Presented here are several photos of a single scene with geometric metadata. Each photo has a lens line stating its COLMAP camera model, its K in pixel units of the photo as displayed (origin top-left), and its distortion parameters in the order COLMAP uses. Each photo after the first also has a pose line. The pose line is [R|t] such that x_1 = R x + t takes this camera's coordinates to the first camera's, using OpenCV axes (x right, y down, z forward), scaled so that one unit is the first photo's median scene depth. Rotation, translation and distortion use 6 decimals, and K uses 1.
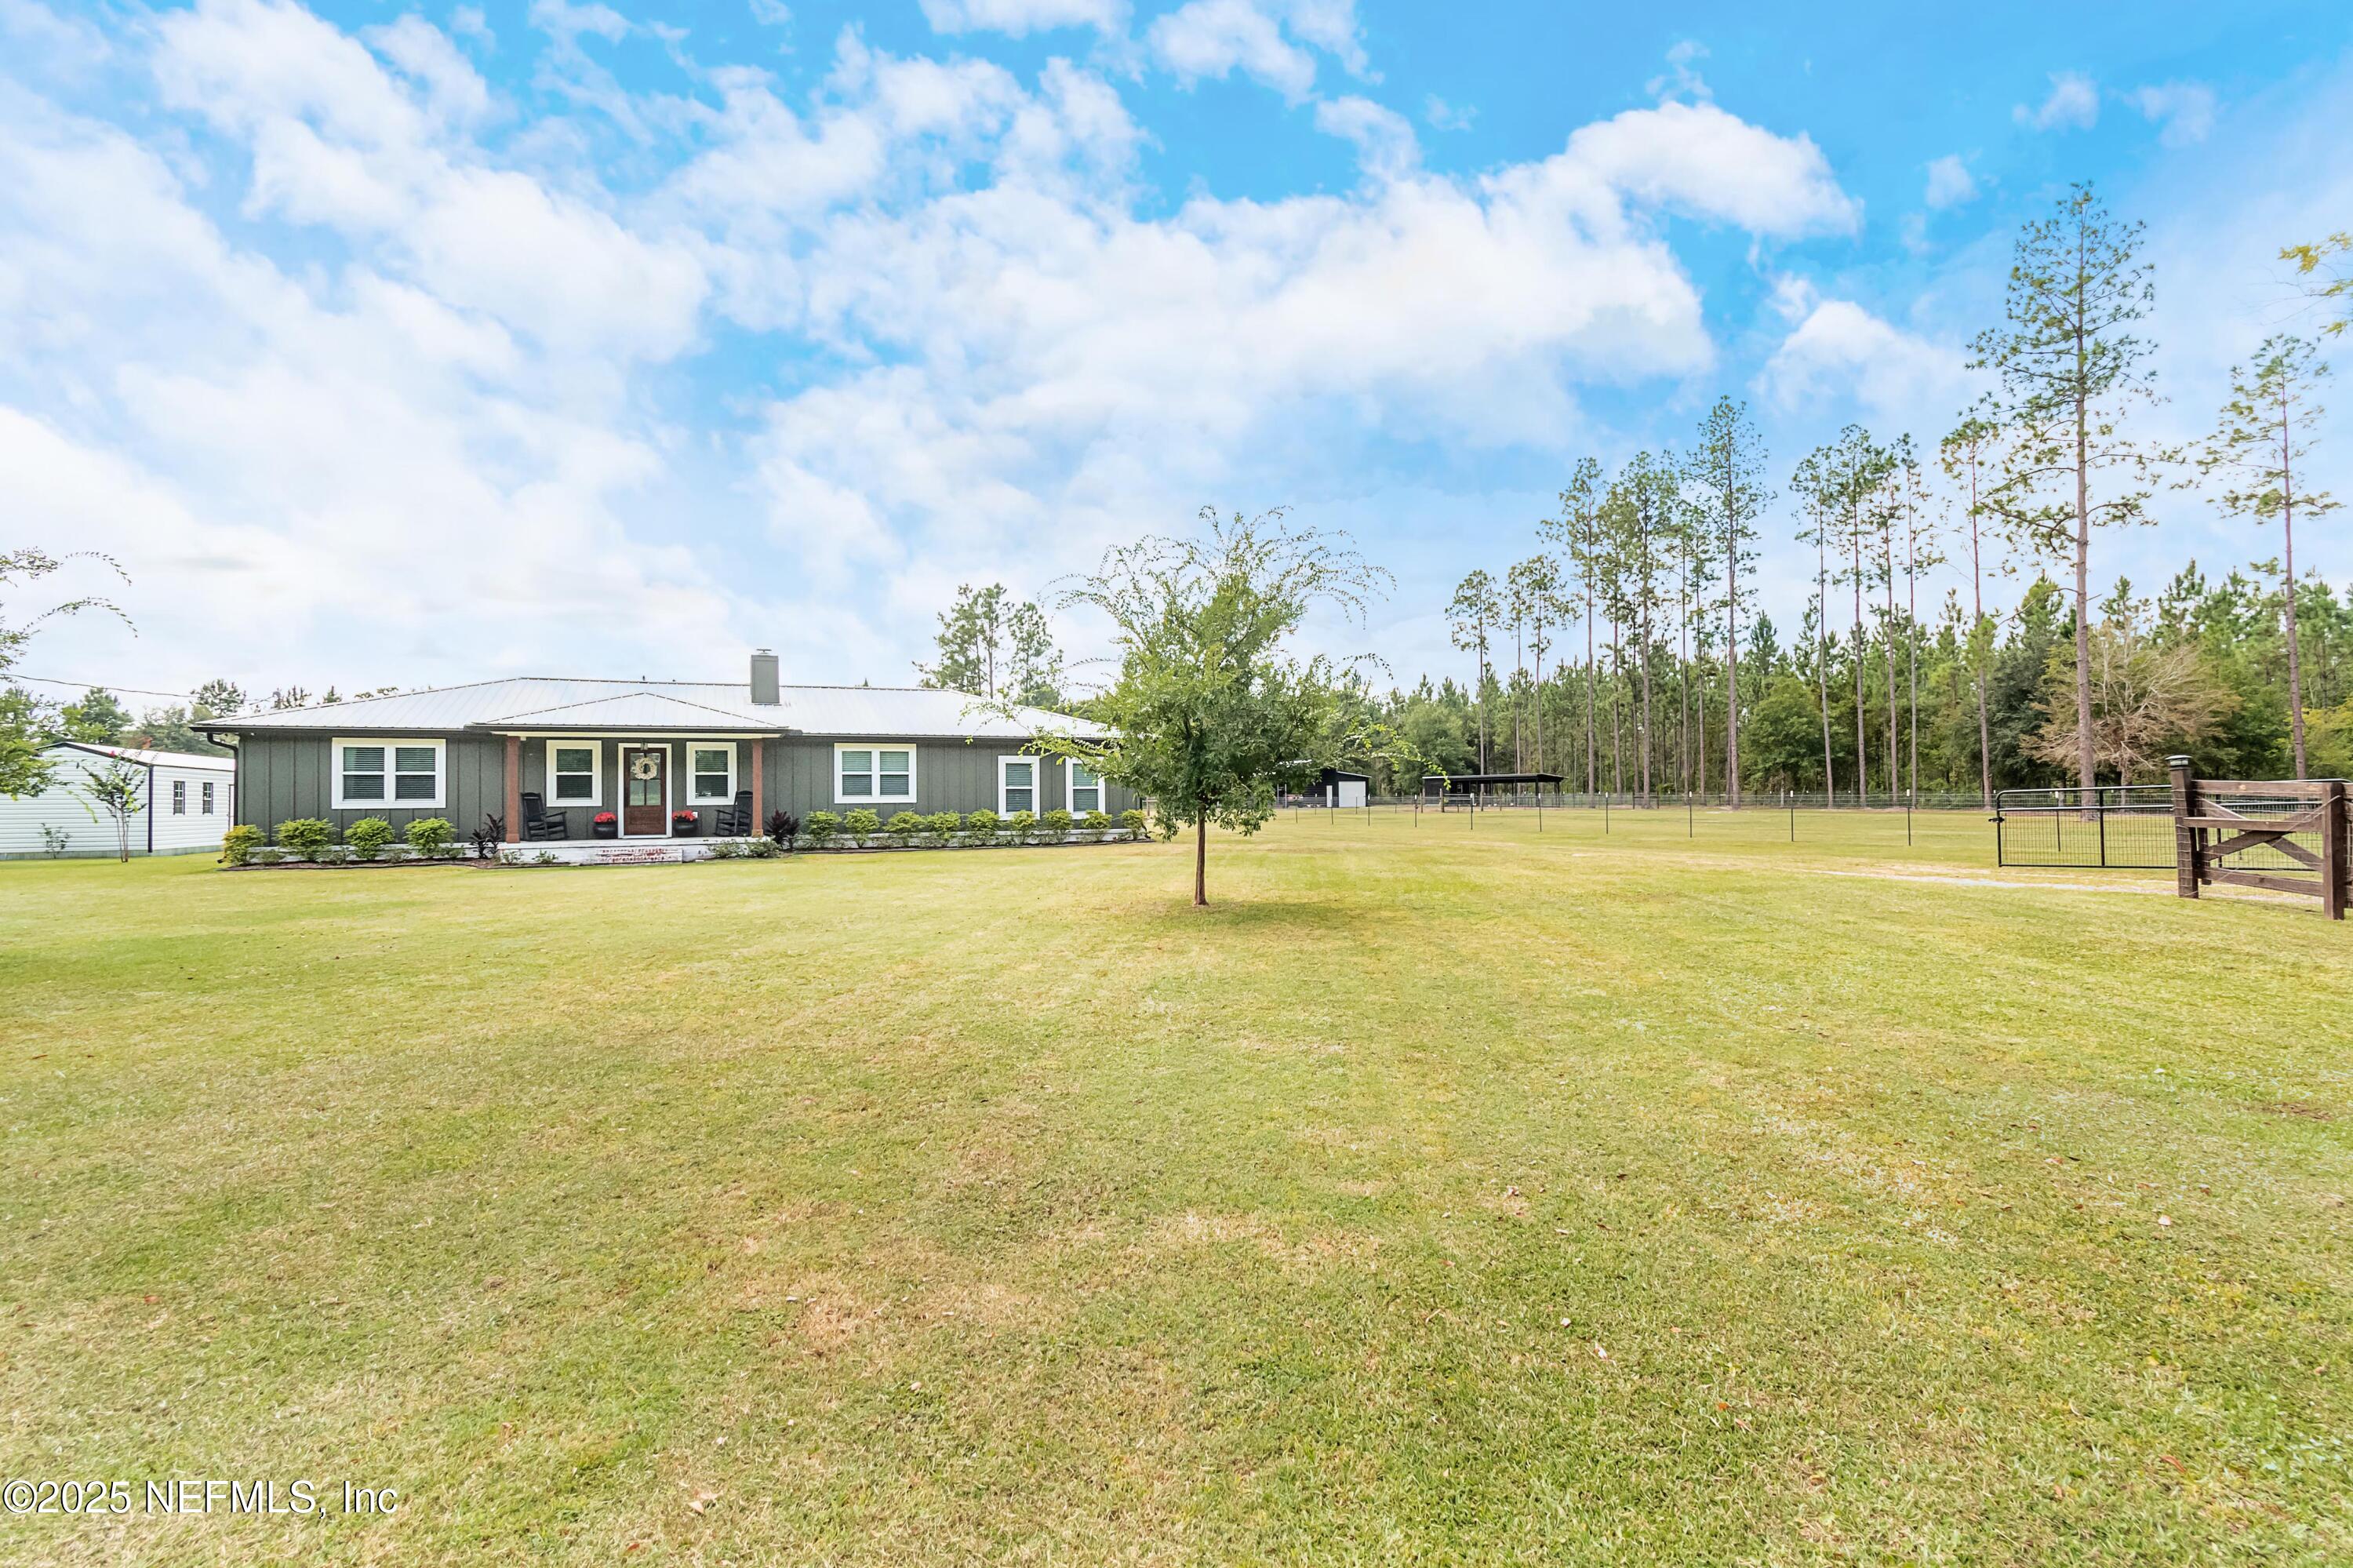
lens RADIAL K [[1065.2, 0, 1174.0], [0, 1065.2, 782.8], [0, 0, 1]] dist [0.001069, -0.000779]
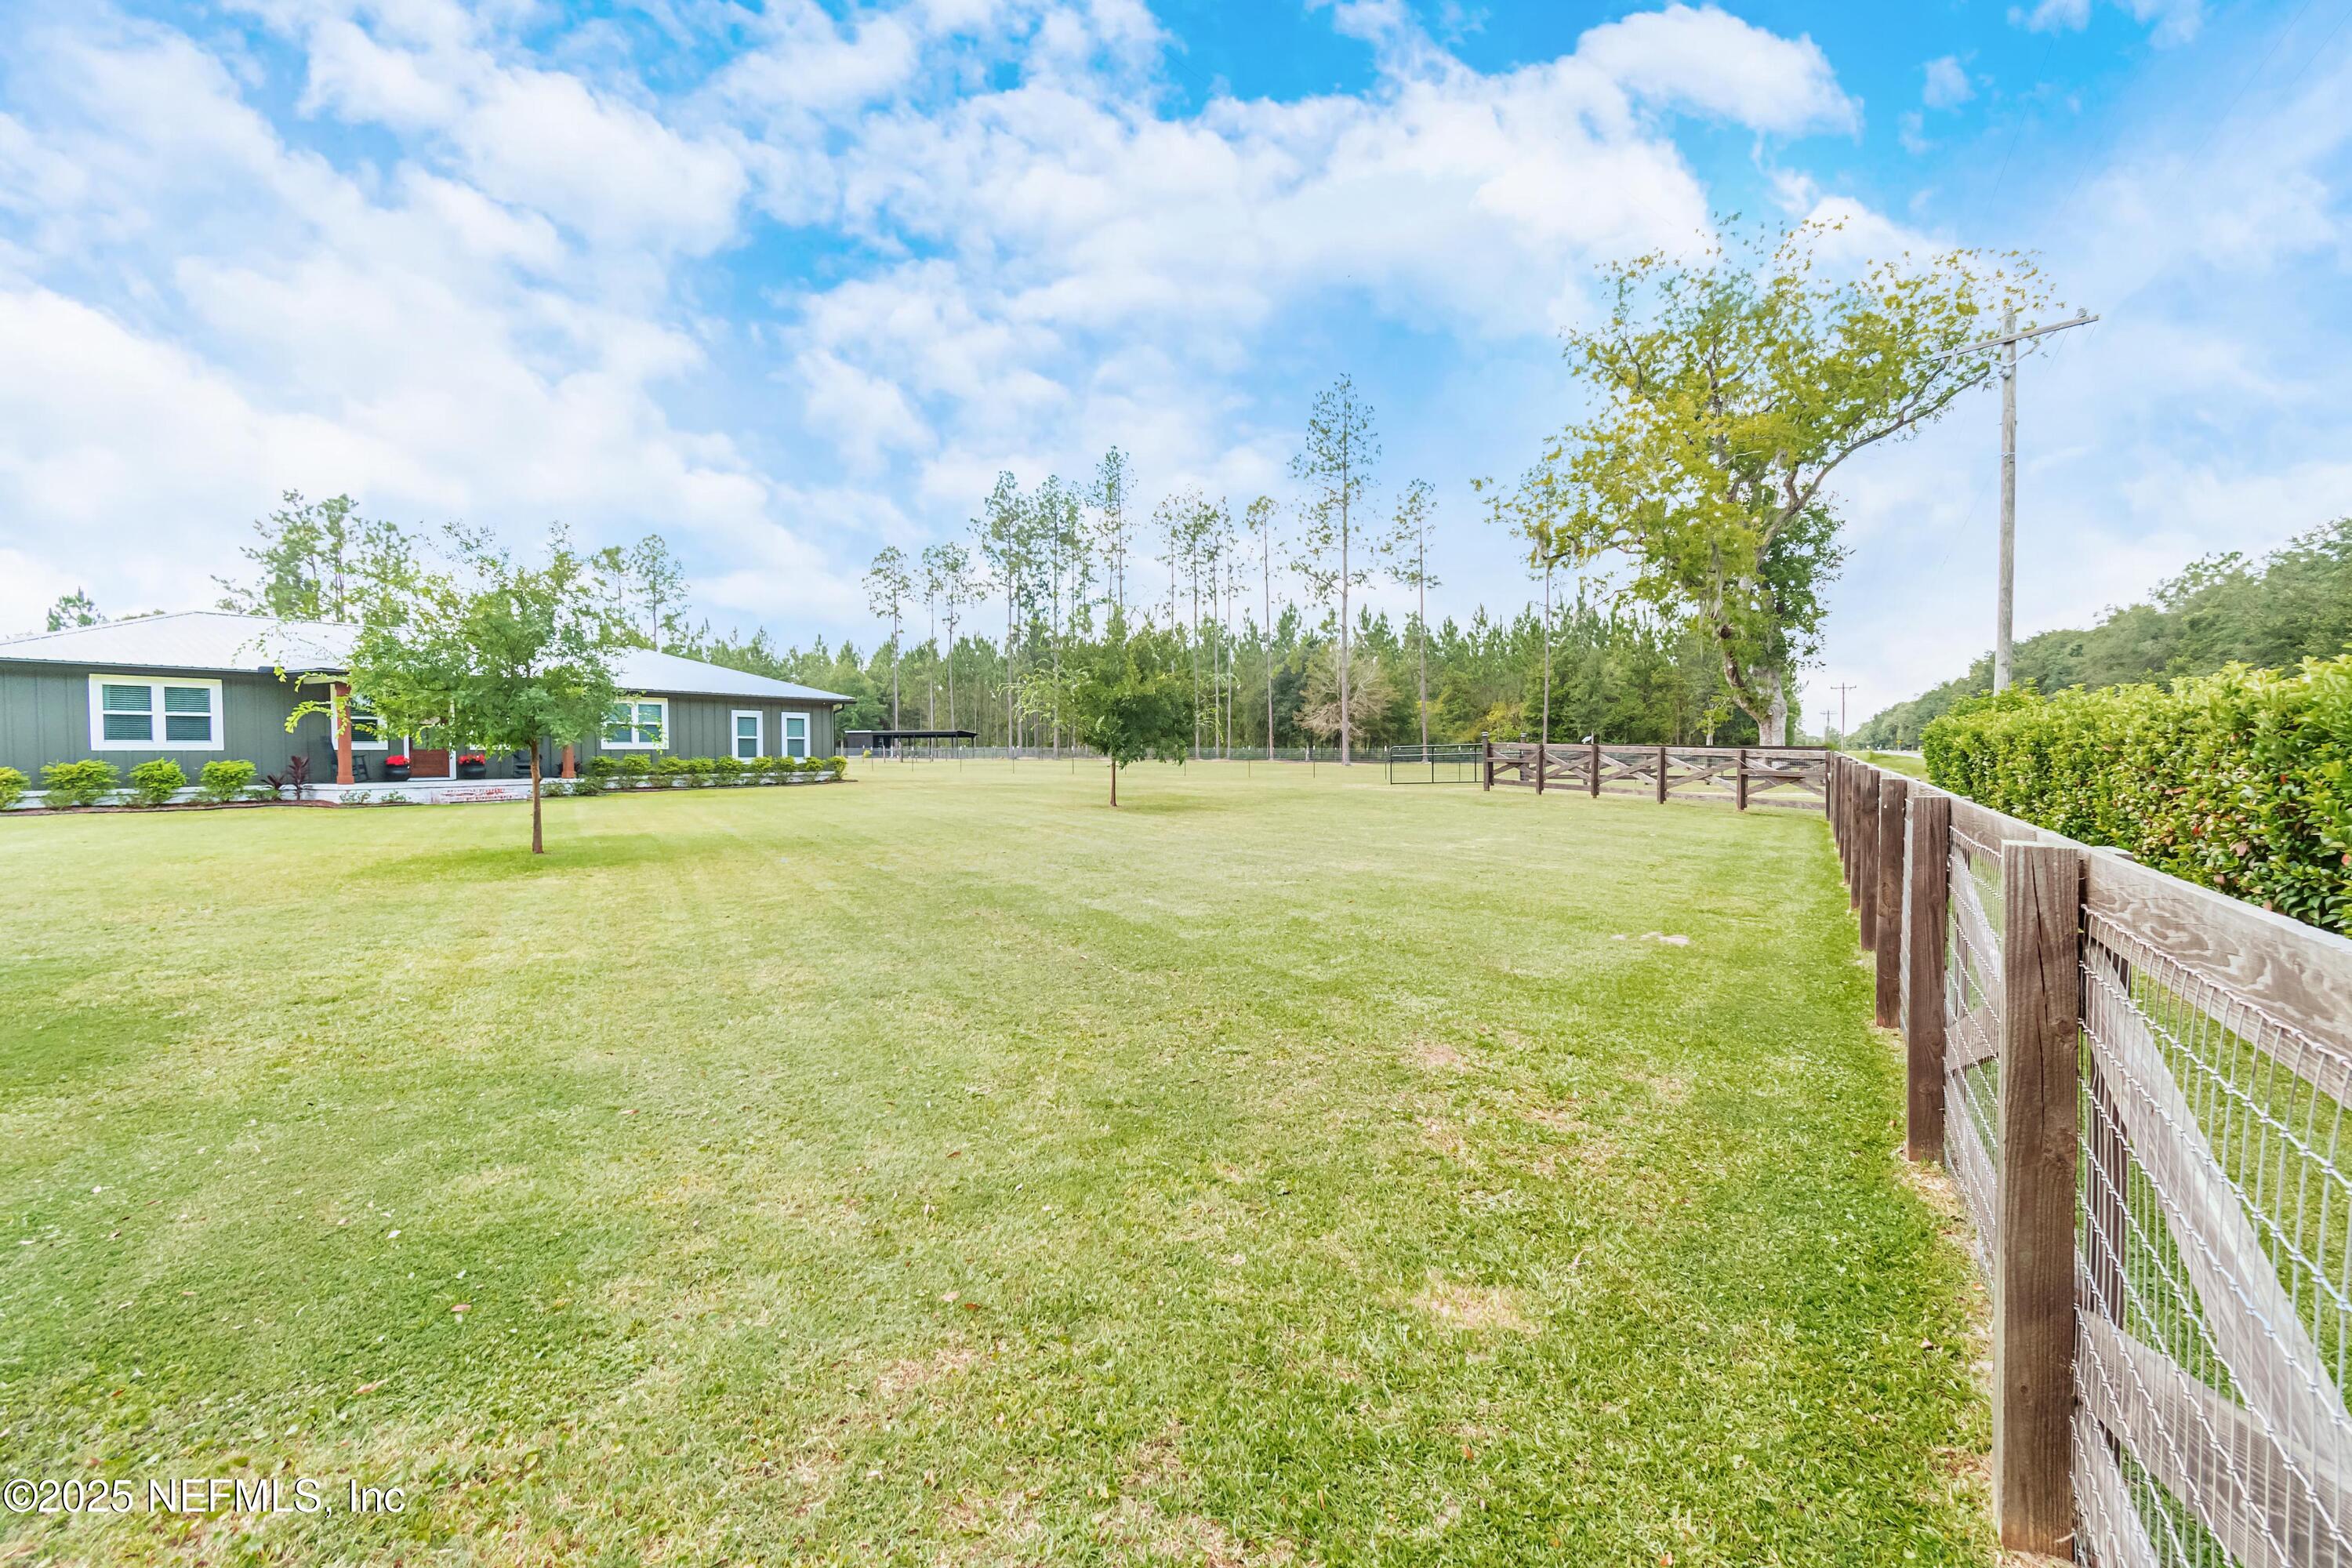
lens RADIAL K [[1013.3, 0, 1164.0], [0, 1013.3, 744.8], [0, 0, 1]] dist [-0.000125, -0.000275]
pose [[0.824075, 0.010183, 0.566389, -0.453138], [-0.014839, 0.999883, 0.003613, 0.002157], [-0.566286, -0.011382, 0.824130, -0.227936]]
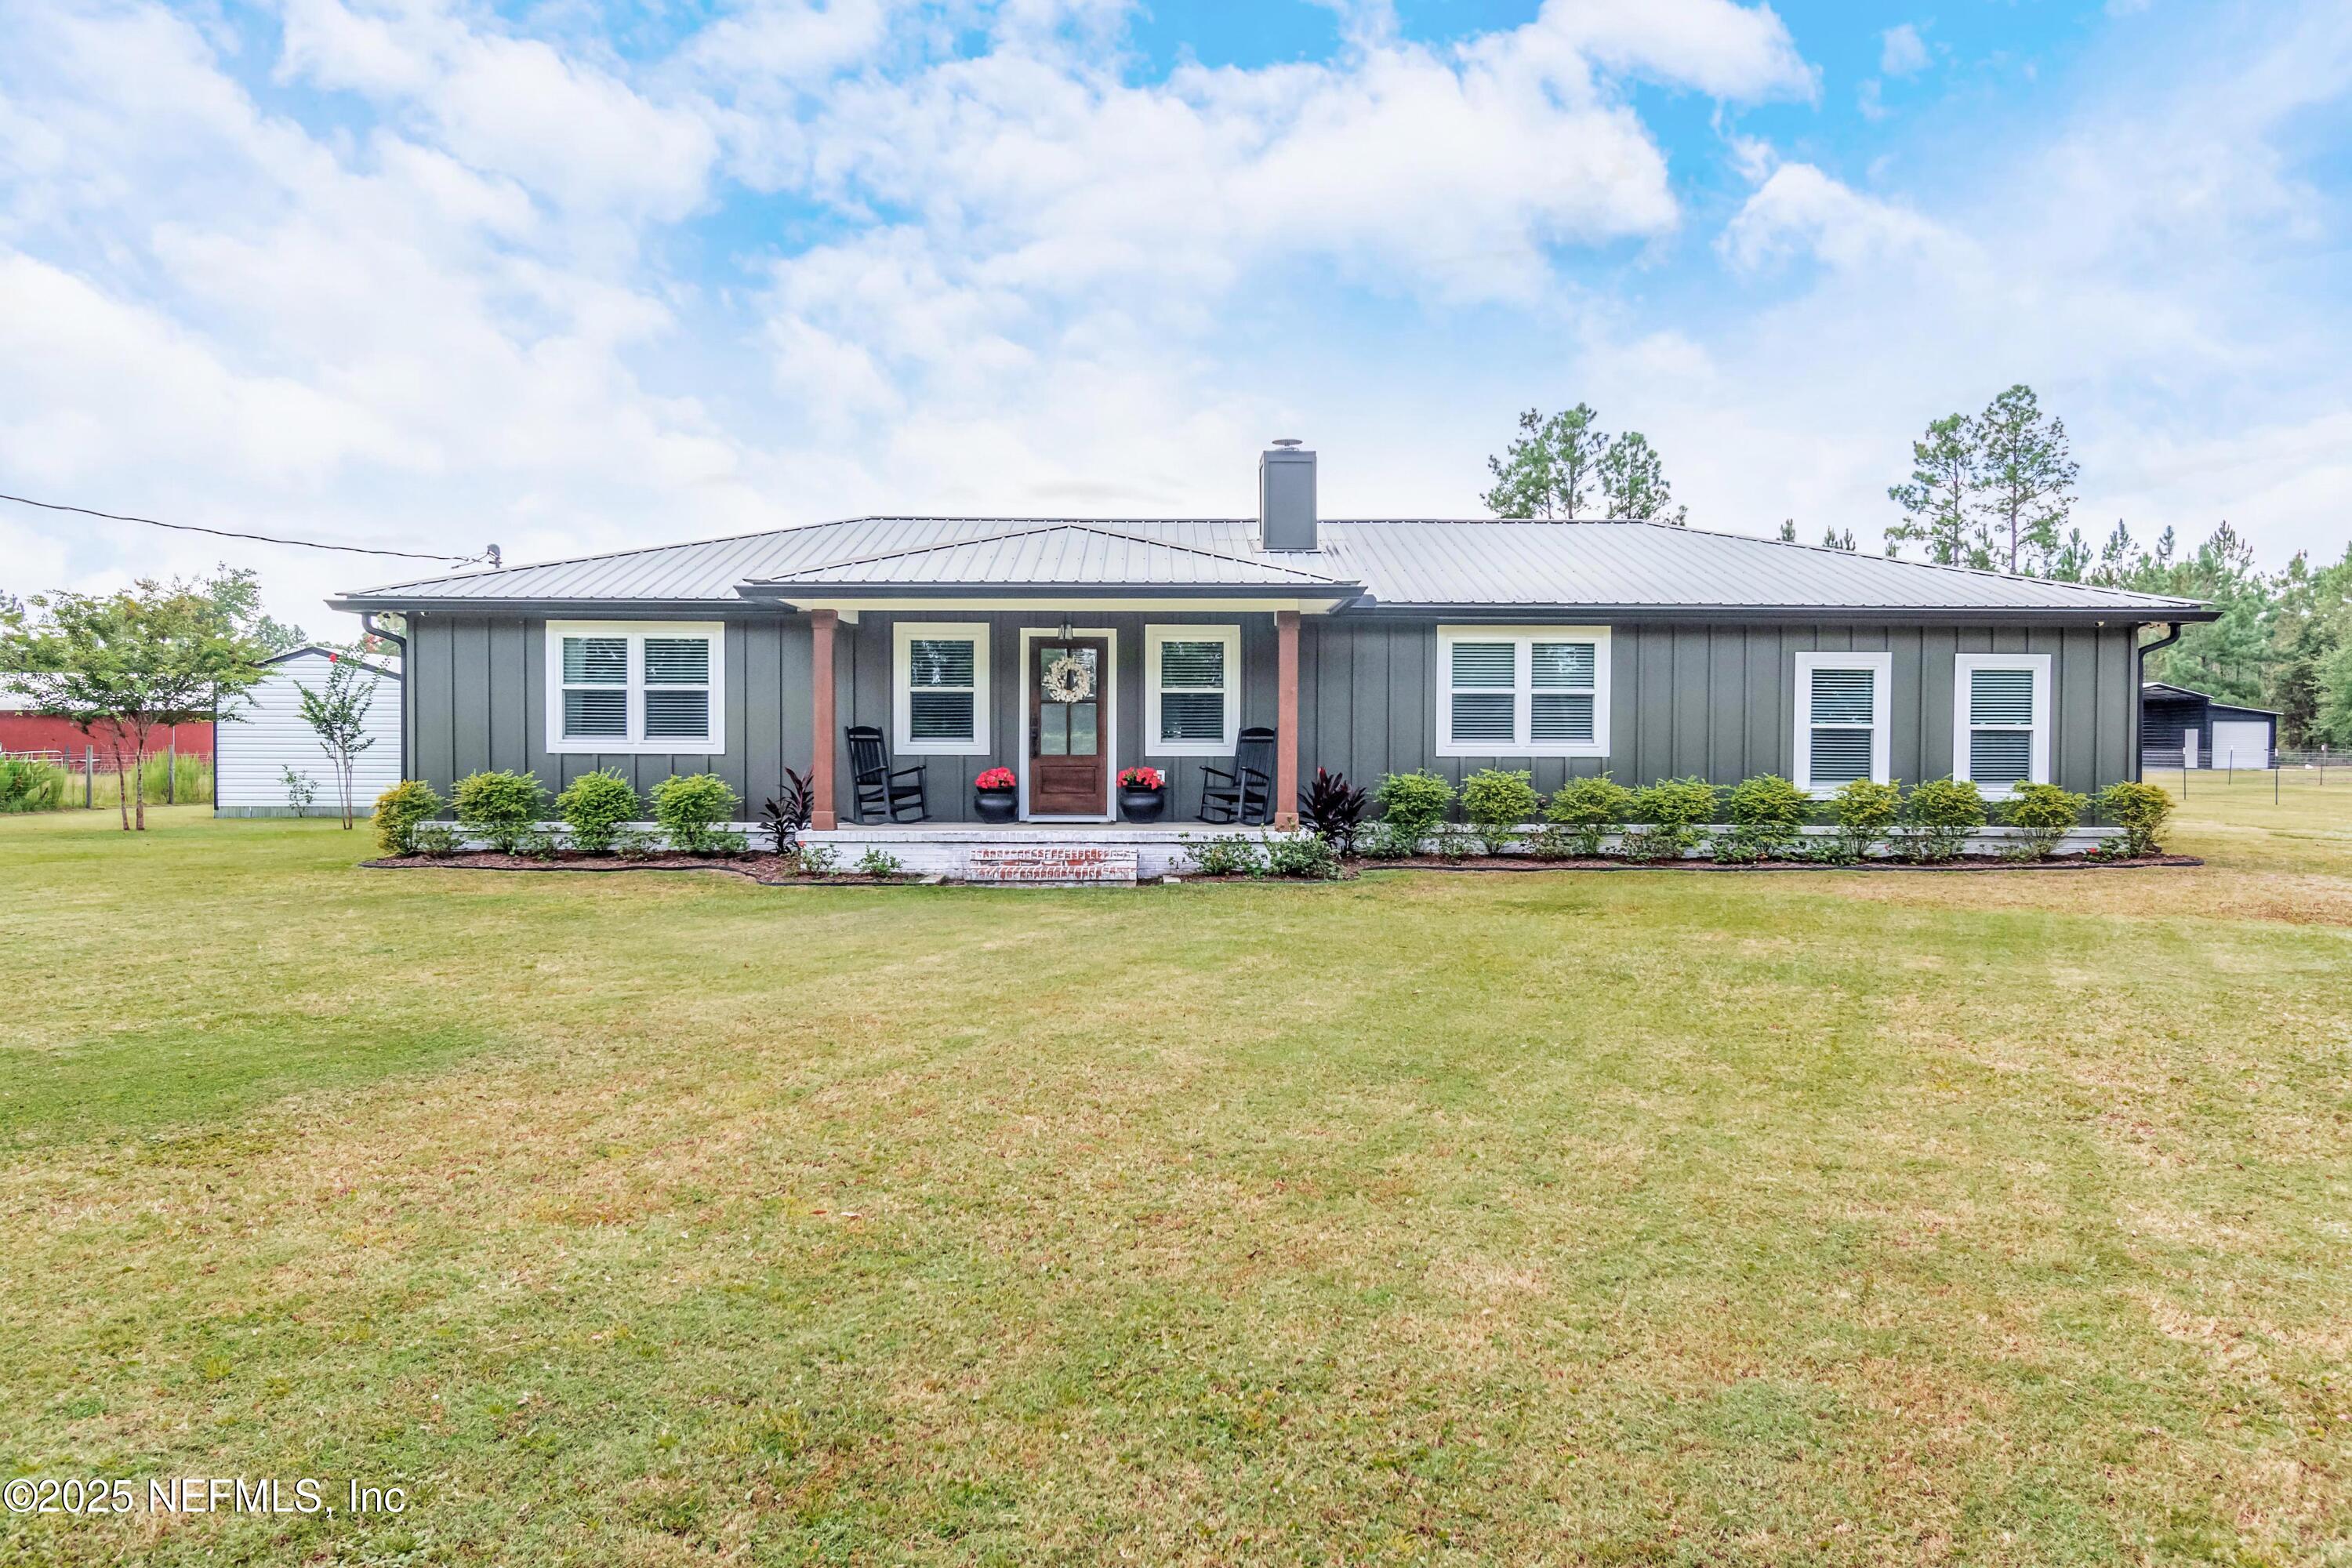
lens RADIAL K [[1518.0, 0, 1176.0], [0, 1518.0, 784.0], [0, 0, 1]] dist [-0.004657, -0.000990]
pose [[0.920813, 0.023705, -0.389284, -0.172897], [-0.007284, 0.999022, 0.043604, 0.003704], [0.389937, -0.037315, 0.920085, 0.364758]]
